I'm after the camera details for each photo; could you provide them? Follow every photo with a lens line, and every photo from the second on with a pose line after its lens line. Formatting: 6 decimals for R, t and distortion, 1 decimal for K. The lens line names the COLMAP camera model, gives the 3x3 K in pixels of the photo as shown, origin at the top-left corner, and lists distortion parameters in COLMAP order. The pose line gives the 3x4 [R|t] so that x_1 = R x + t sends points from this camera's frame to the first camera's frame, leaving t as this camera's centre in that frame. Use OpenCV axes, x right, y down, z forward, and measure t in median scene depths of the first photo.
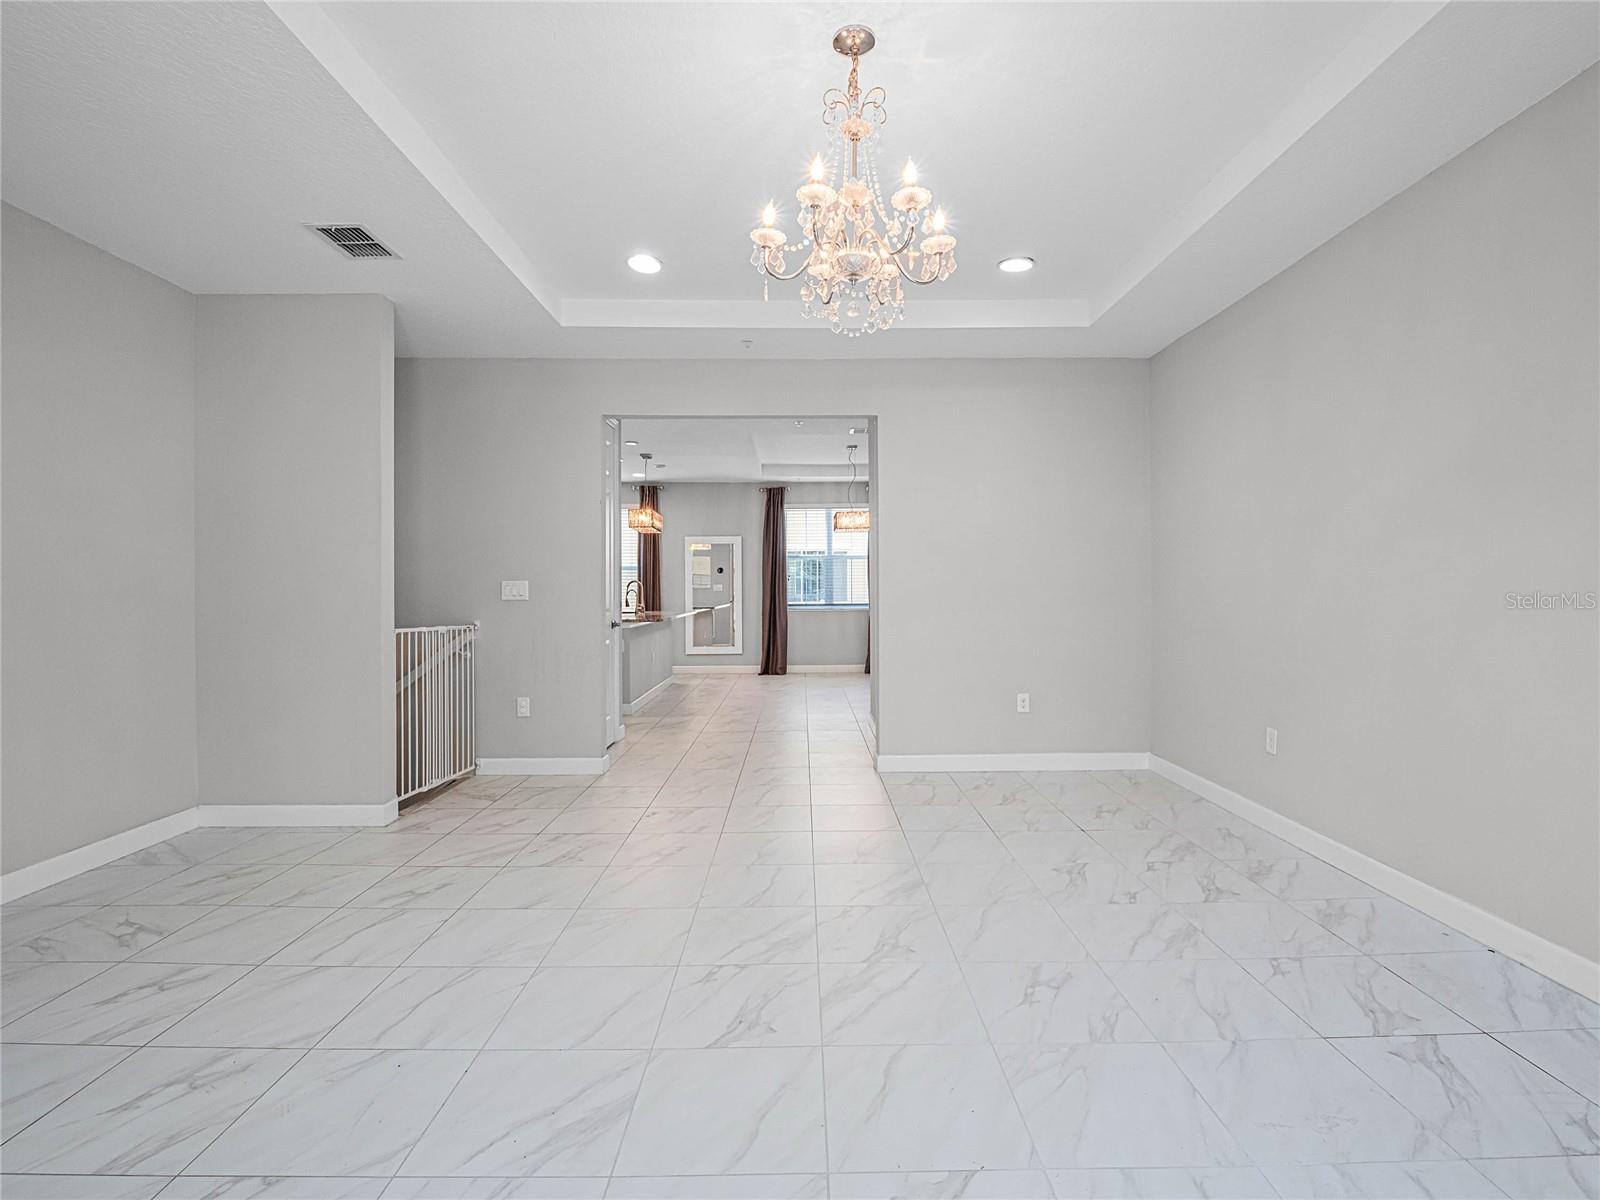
lens RADIAL K [[774.7, 0, 811.6], [0, 774.7, 591.5], [0, 0, 1]] dist [-0.003988, -0.010692]
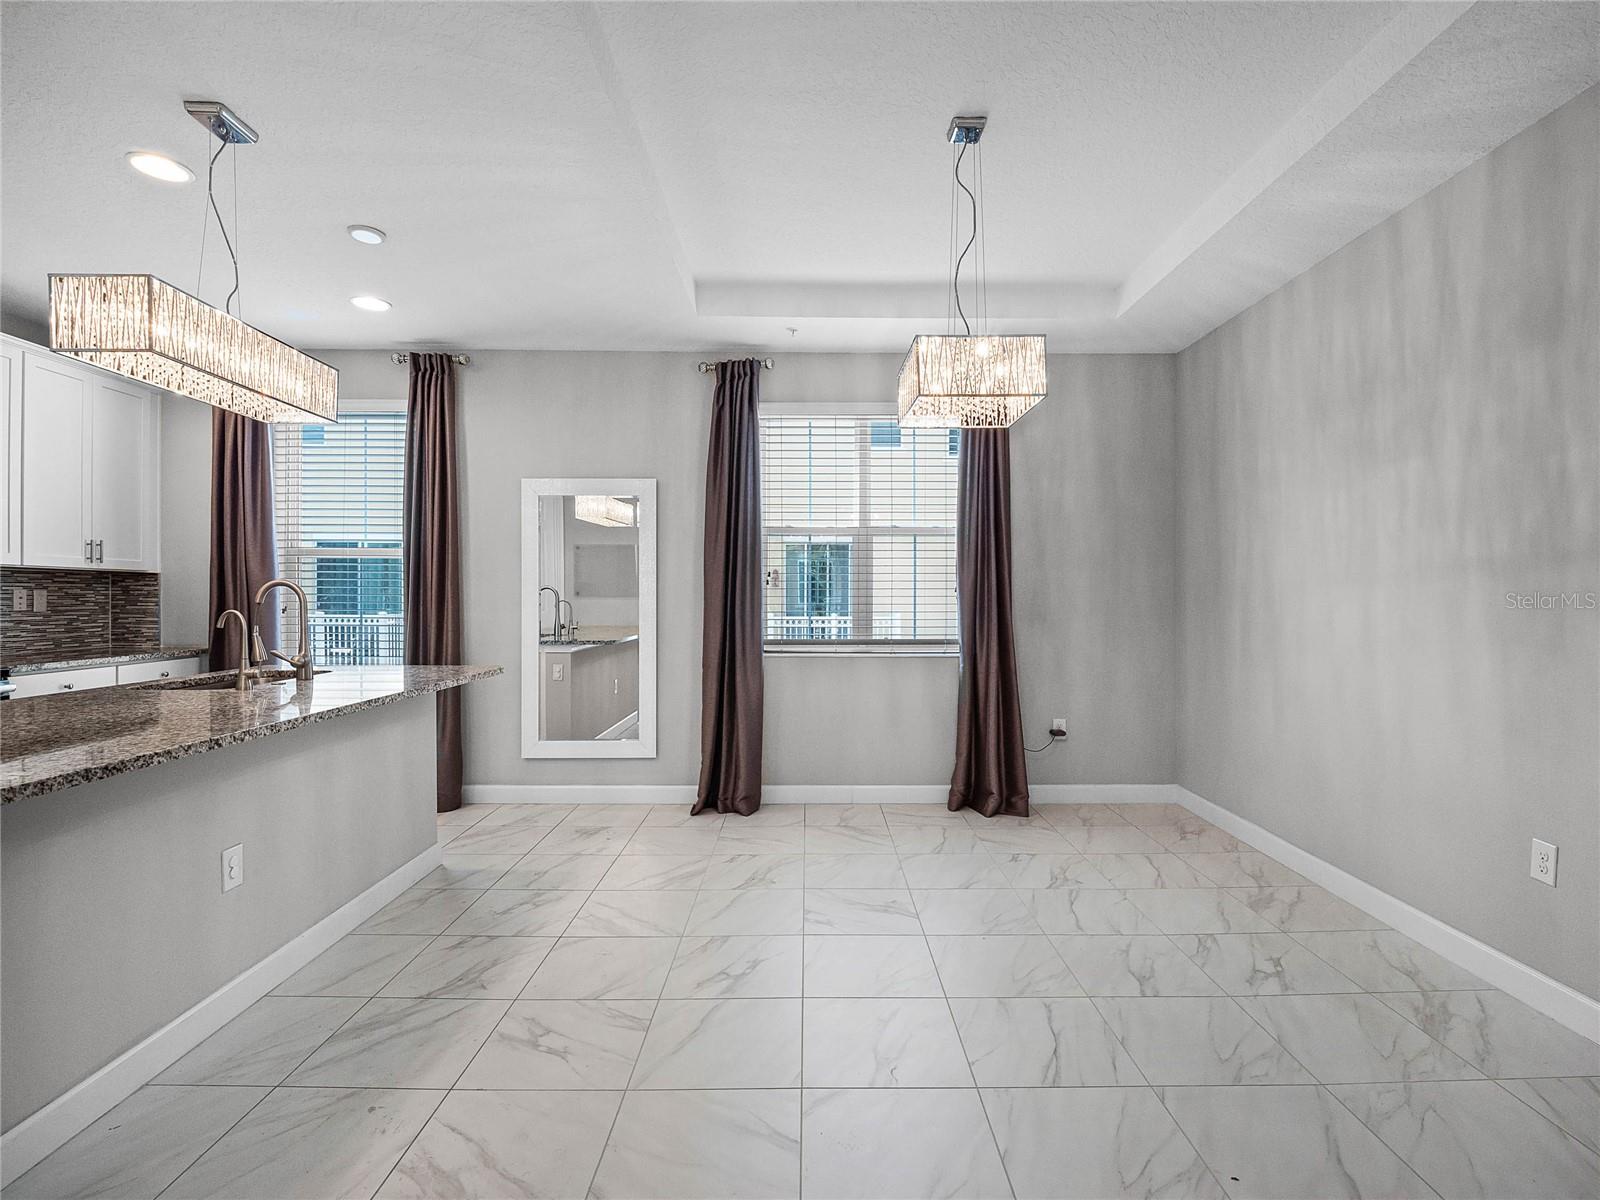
lens RADIAL K [[781.6, 0, 812.8], [0, 781.6, 603.9], [0, 0, 1]] dist [-0.001386, -0.009179]
pose [[0.999976, 0.006091, -0.003196, -0.009336], [-0.006066, 0.999953, 0.007599, -0.017403], [0.003243, -0.007579, 0.999966, 1.471945]]
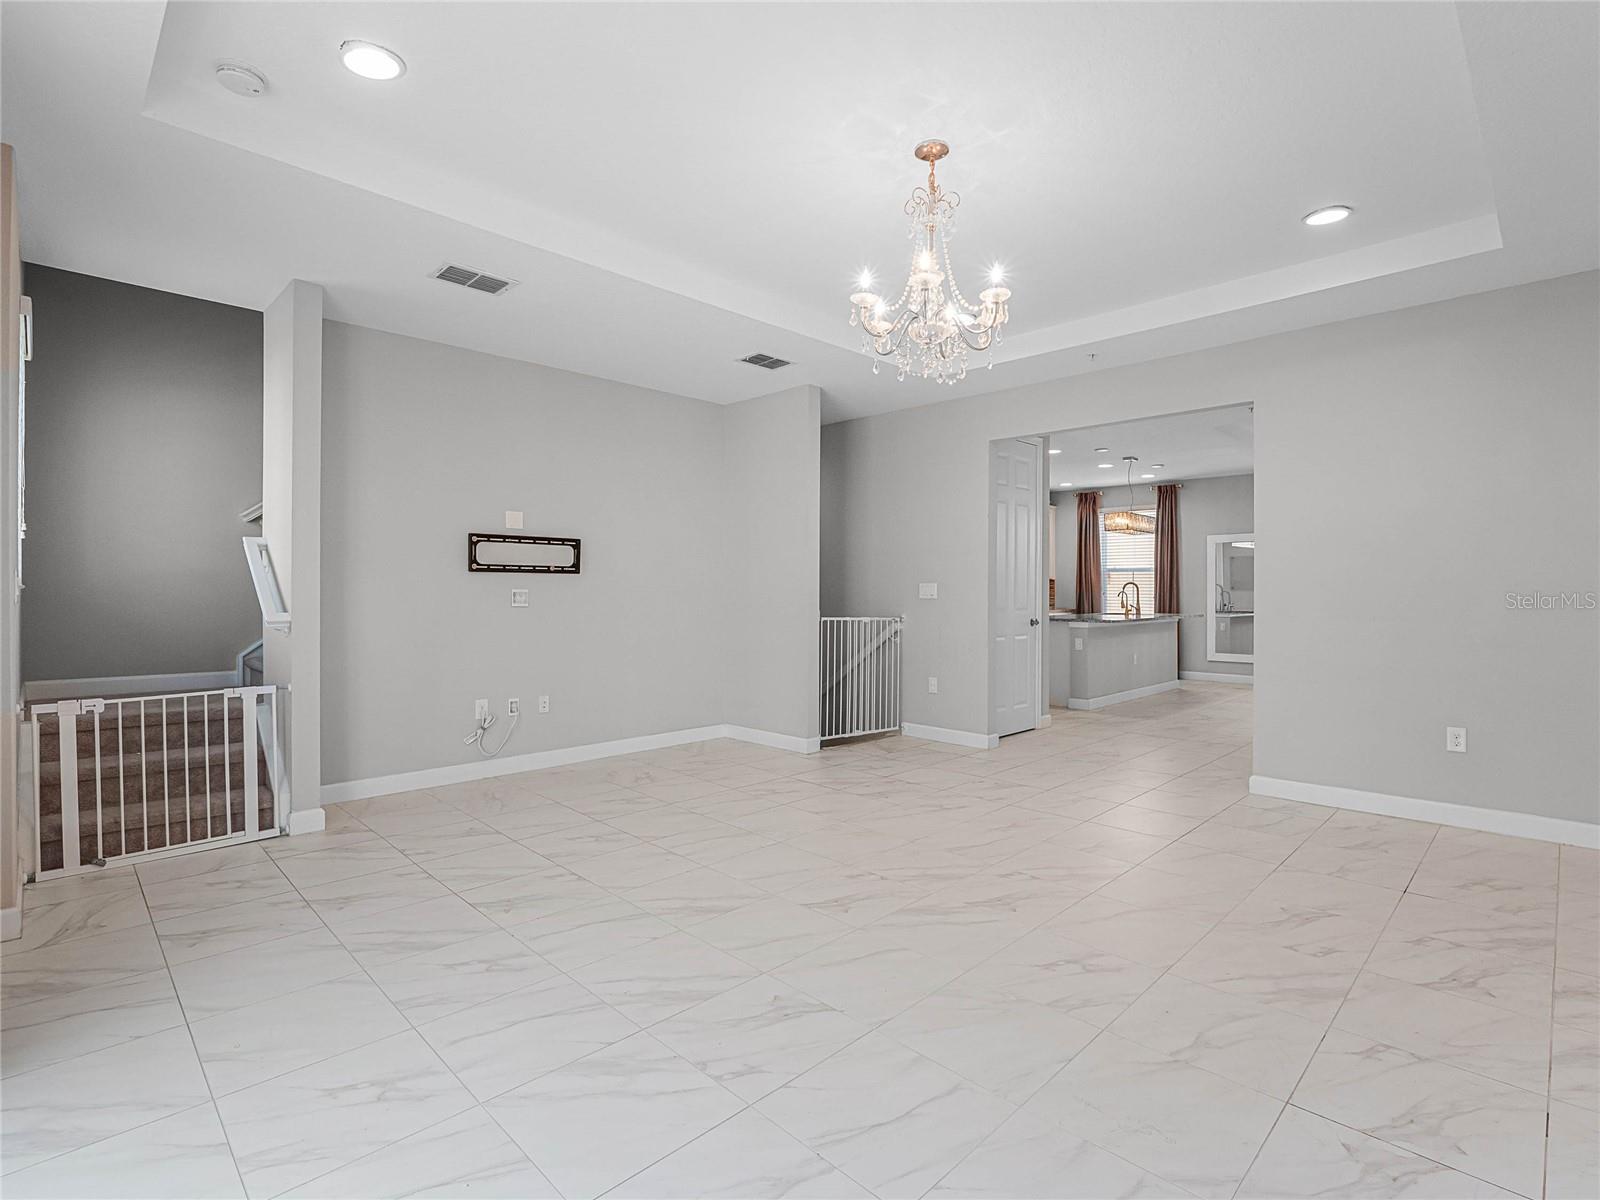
lens RADIAL K [[774.7, 0, 811.6], [0, 774.7, 591.5], [0, 0, 1]] dist [-0.003988, -0.010692]
pose [[0.701454, 0.007193, -0.712679, 0.433765], [-0.007898, 0.999966, 0.002318, -0.002040], [0.712671, 0.004003, 0.701487, -0.006202]]
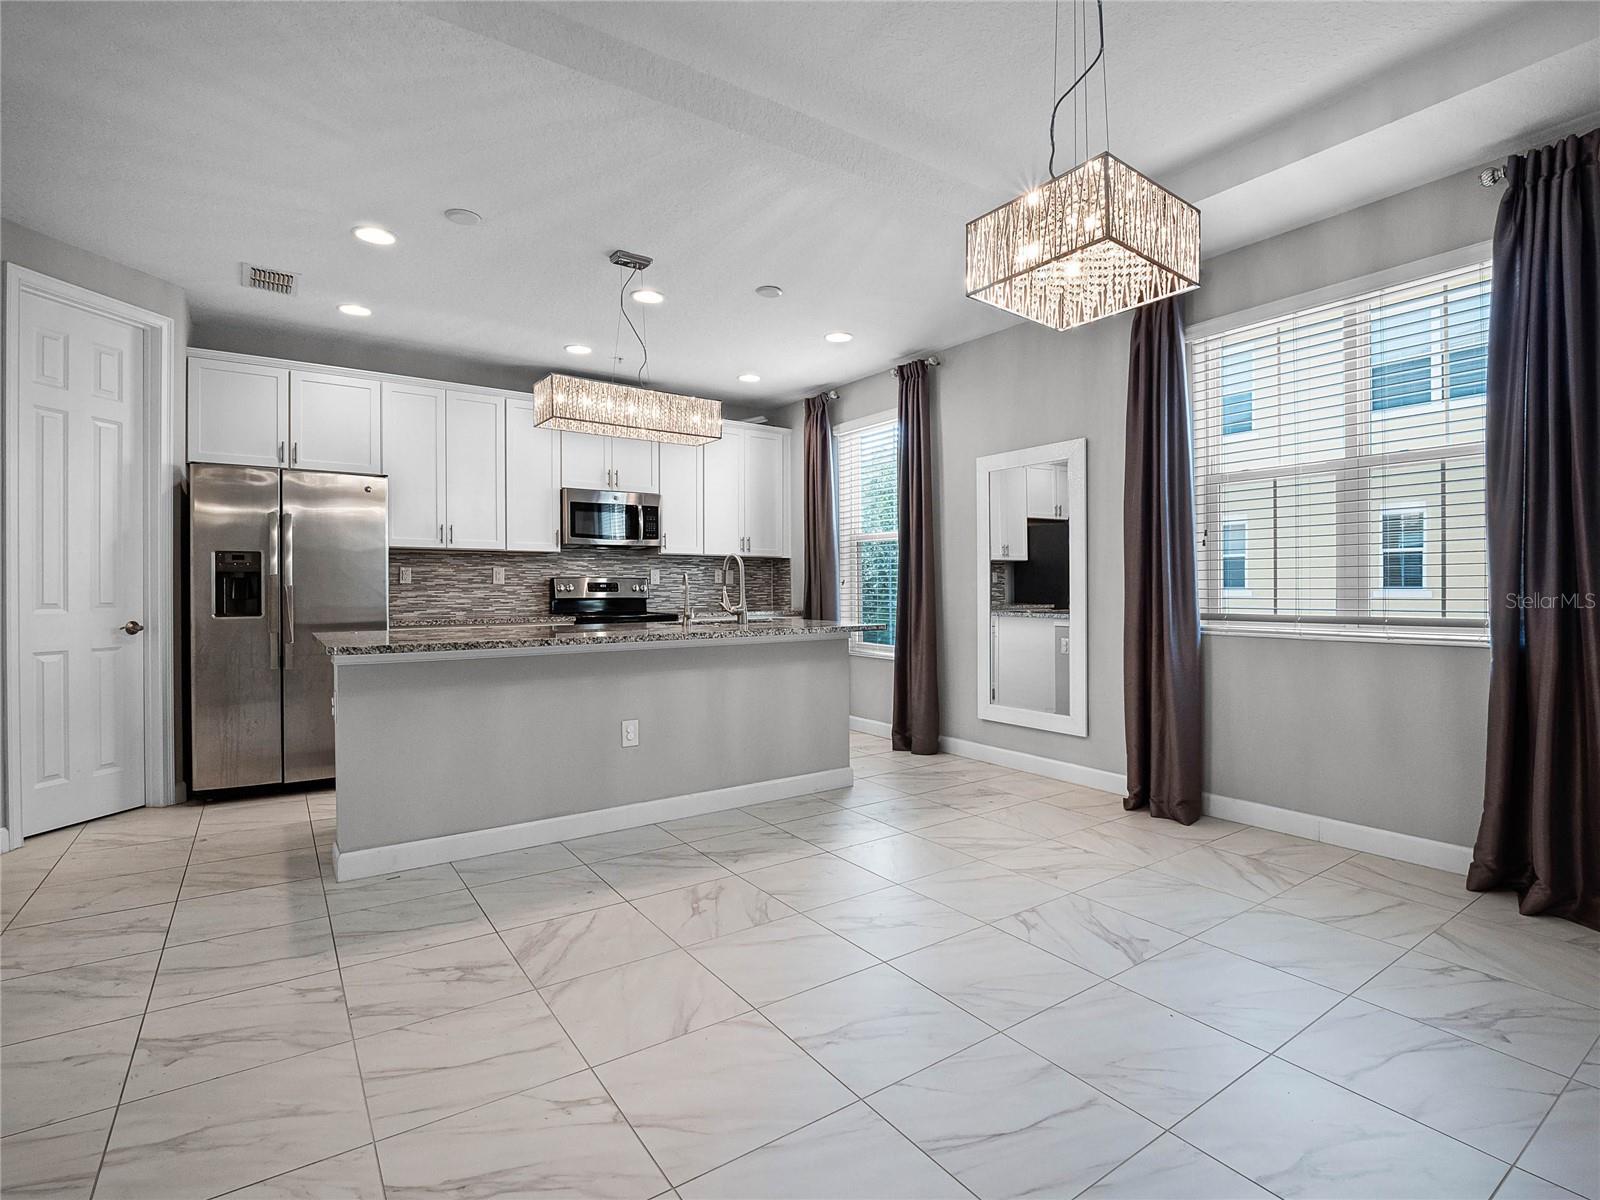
lens RADIAL K [[781.1, 0, 807.6], [0, 781.1, 593.3], [0, 0, 1]] dist [-0.000981, -0.010428]
pose [[0.561677, 0.006952, -0.827327, 0.407106], [-0.001444, 0.999971, 0.007422, 0.012931], [0.827355, -0.002974, 0.561671, 1.692665]]
